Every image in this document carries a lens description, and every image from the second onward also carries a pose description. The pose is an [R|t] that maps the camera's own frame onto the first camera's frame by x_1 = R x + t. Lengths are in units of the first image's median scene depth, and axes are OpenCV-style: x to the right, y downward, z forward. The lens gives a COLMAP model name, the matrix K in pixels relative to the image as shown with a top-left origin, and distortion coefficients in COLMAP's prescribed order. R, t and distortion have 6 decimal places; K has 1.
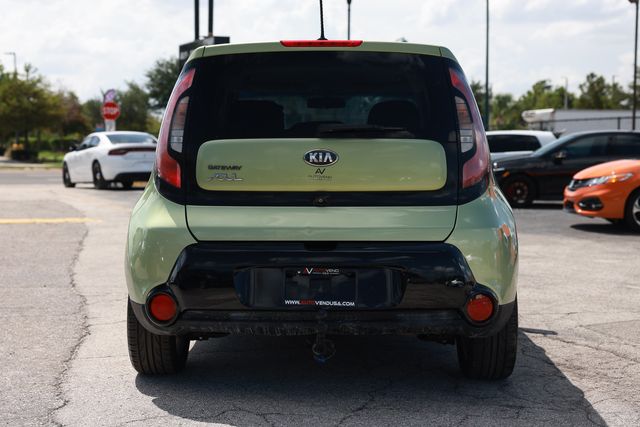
lens RADIAL K [[997.7, 0, 314.9], [0, 997.7, 214.6], [0, 0, 1]] dist [0.129914, 0.000000]
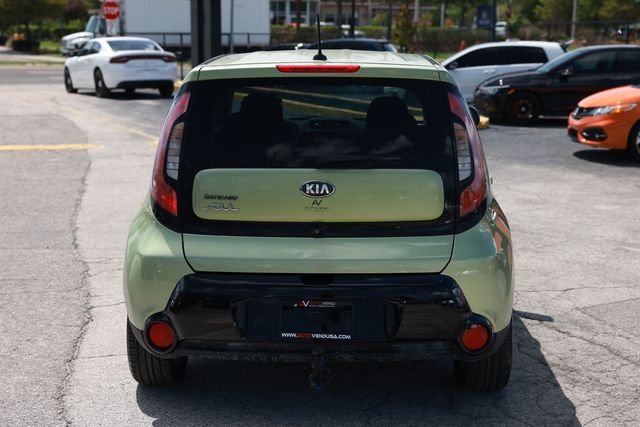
lens RADIAL K [[997.6, 0, 318.1], [0, 997.6, 209.0], [0, 0, 1]] dist [0.099765, 0.000000]
pose [[0.999998, 0.000517, -0.001952, 0.008154], [-0.000300, 0.993997, 0.109403, -0.140126], [0.001997, -0.109402, 0.993996, 0.009973]]
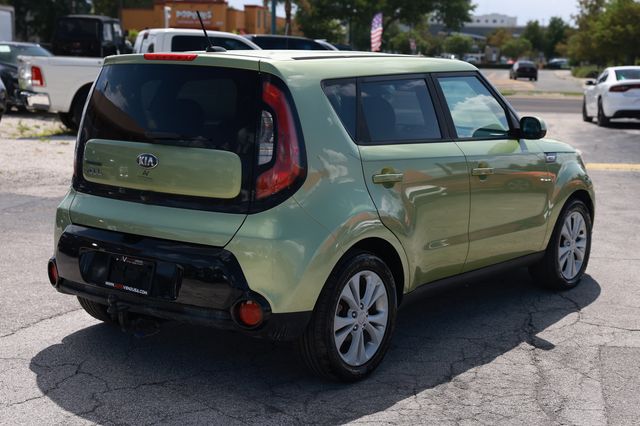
lens RADIAL K [[997.6, 0, 326.5], [0, 997.6, 215.1], [0, 0, 1]] dist [0.099765, 0.000000]
pose [[0.817219, 0.100028, -0.567581, 0.791498], [-0.054318, 0.993807, 0.096937, -0.112885], [0.573763, -0.048389, 0.817591, 0.177249]]
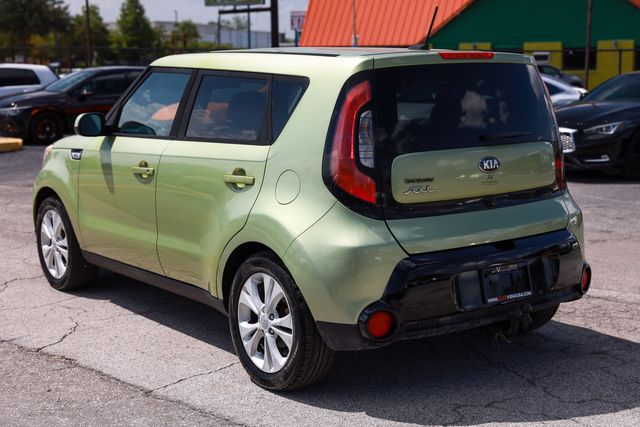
lens RADIAL K [[948.8, 0, 325.7], [0, 948.8, 214.6], [0, 0, 1]] dist [0.088564, 0.000000]
pose [[0.783548, -0.105871, 0.612245, -0.744696], [0.049030, 0.992839, 0.108935, -0.119581], [-0.619394, -0.055337, 0.783128, 0.283900]]
